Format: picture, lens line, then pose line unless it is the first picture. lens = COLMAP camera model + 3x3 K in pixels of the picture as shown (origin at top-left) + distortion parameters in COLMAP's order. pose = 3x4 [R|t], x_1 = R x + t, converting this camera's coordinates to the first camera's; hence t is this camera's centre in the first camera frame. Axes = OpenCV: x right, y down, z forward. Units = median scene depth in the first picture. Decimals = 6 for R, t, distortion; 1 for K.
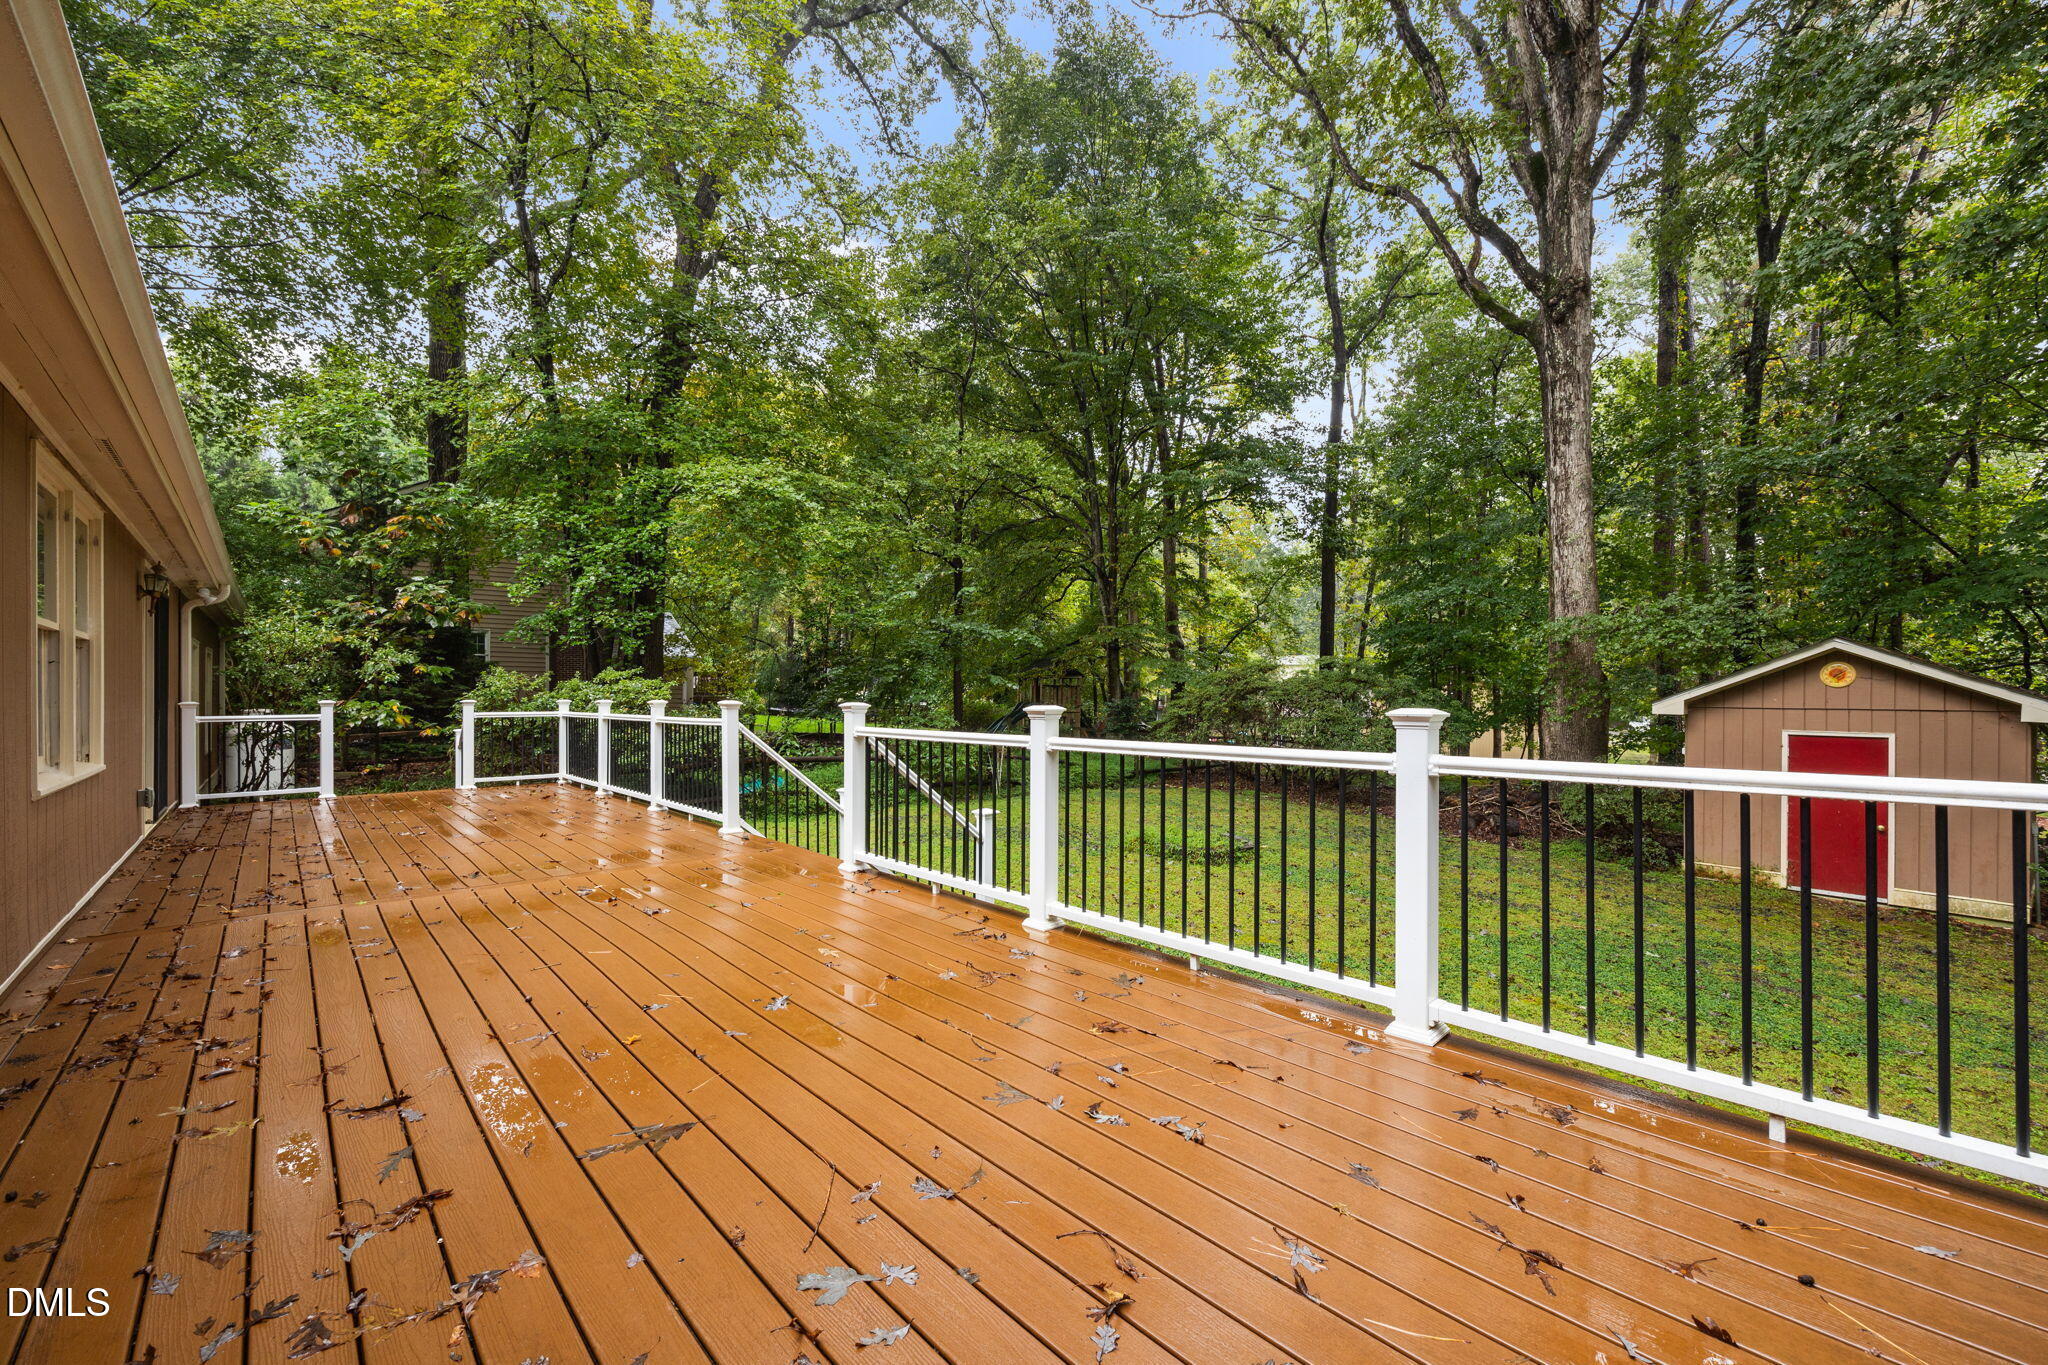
lens RADIAL K [[968.9, 0, 1012.6], [0, 968.9, 678.9], [0, 0, 1]] dist [-0.013255, -0.000385]
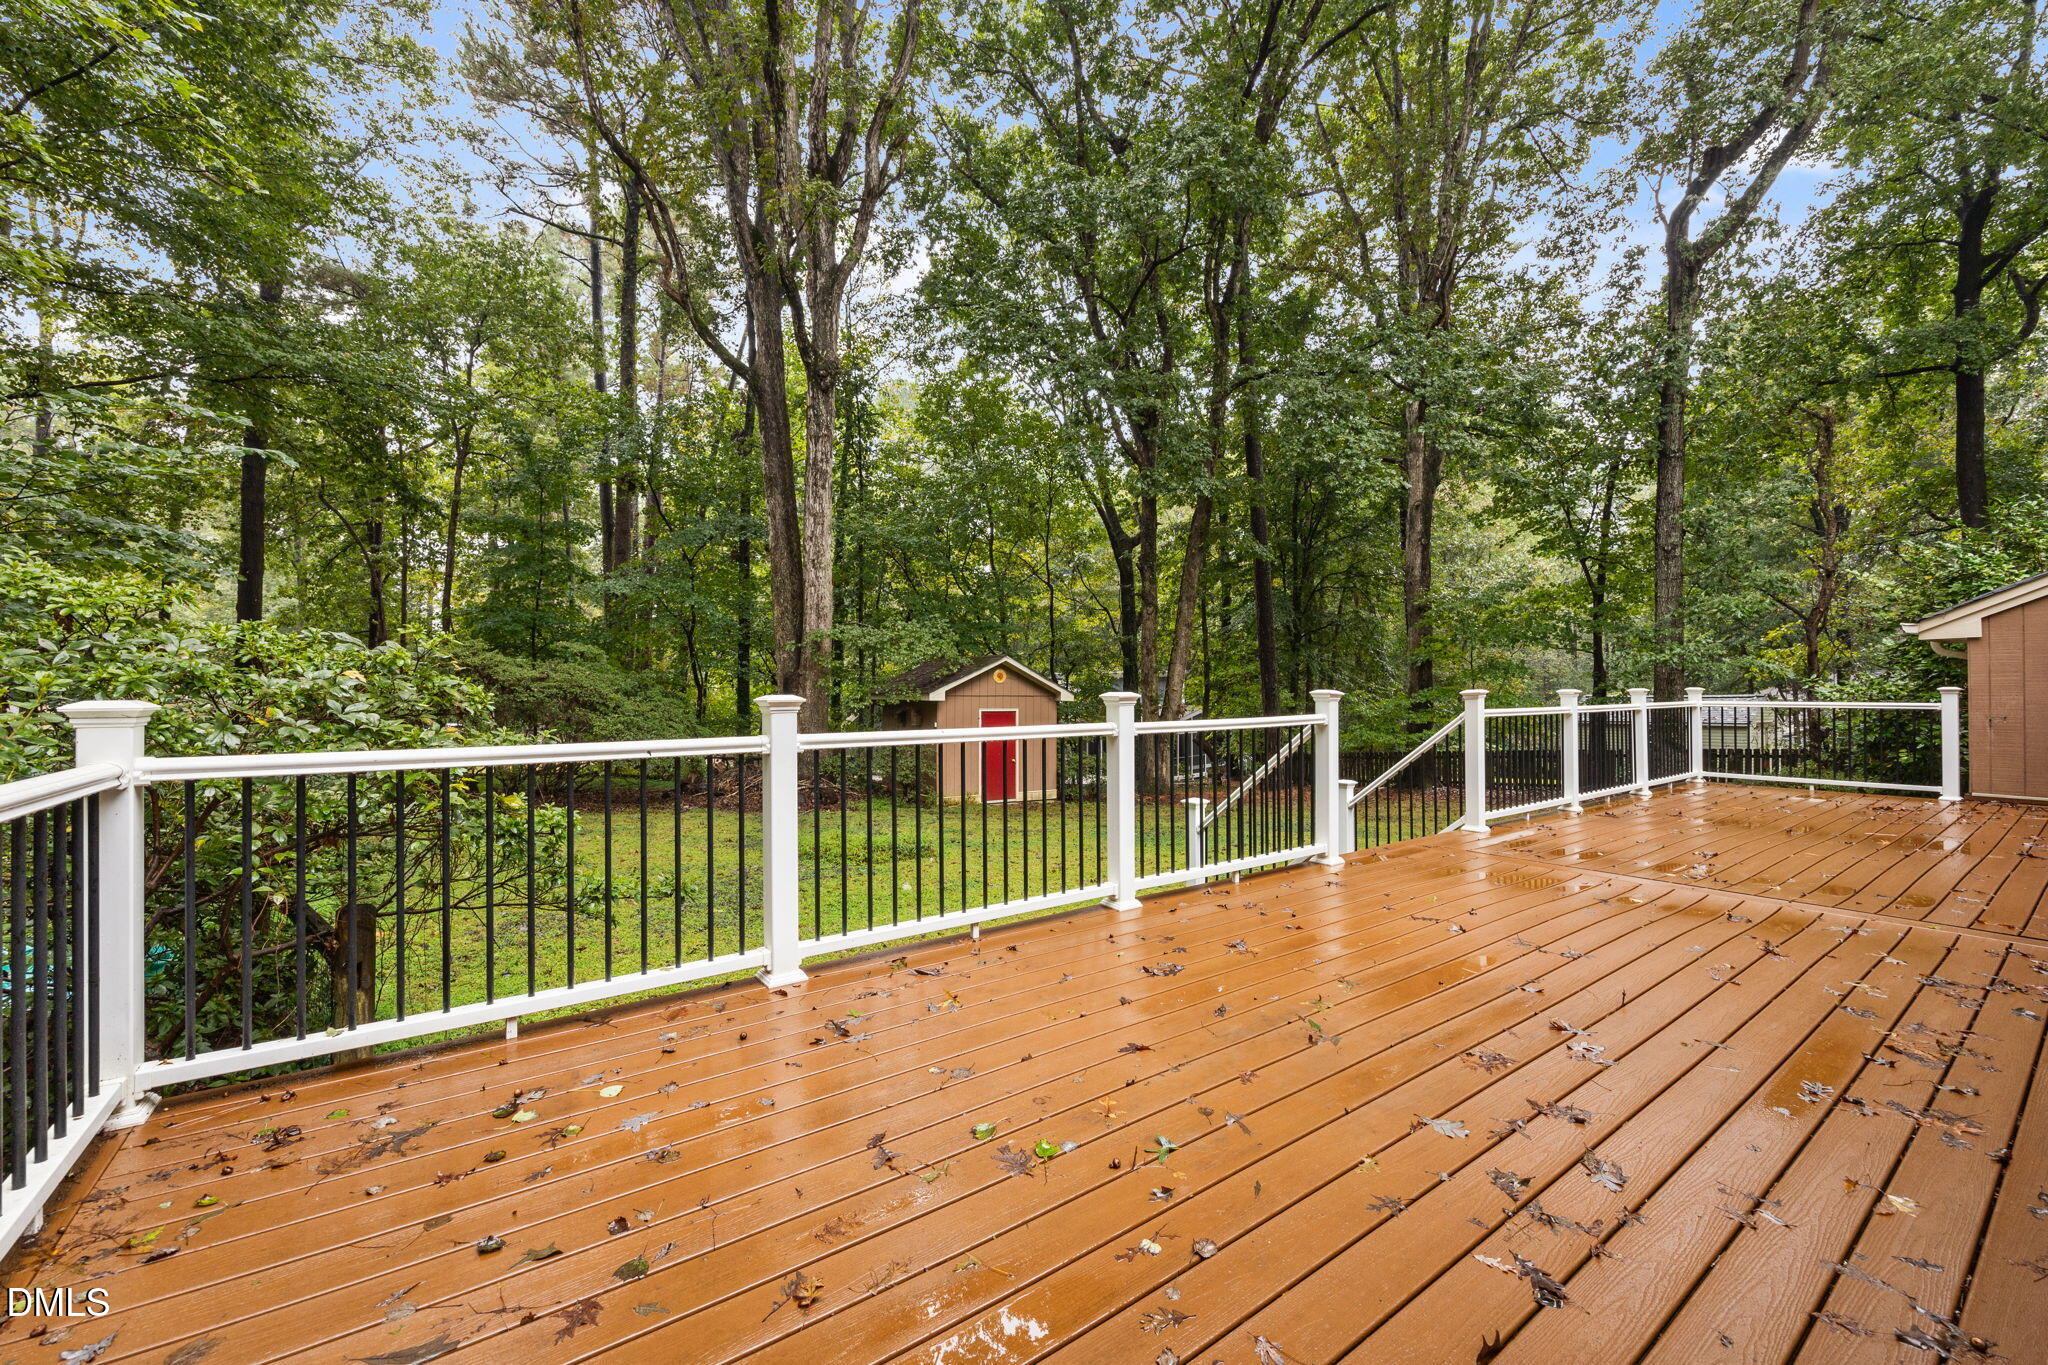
lens RADIAL K [[787.7, 0, 1024.0], [0, 787.7, 682.5], [0, 0, 1]] dist [-0.001322, -0.000120]
pose [[0.020710, 0.010936, 0.999726, -0.580839], [-0.022591, 0.999690, -0.010468, 0.019520], [-0.999530, -0.022368, 0.020951, 0.781224]]
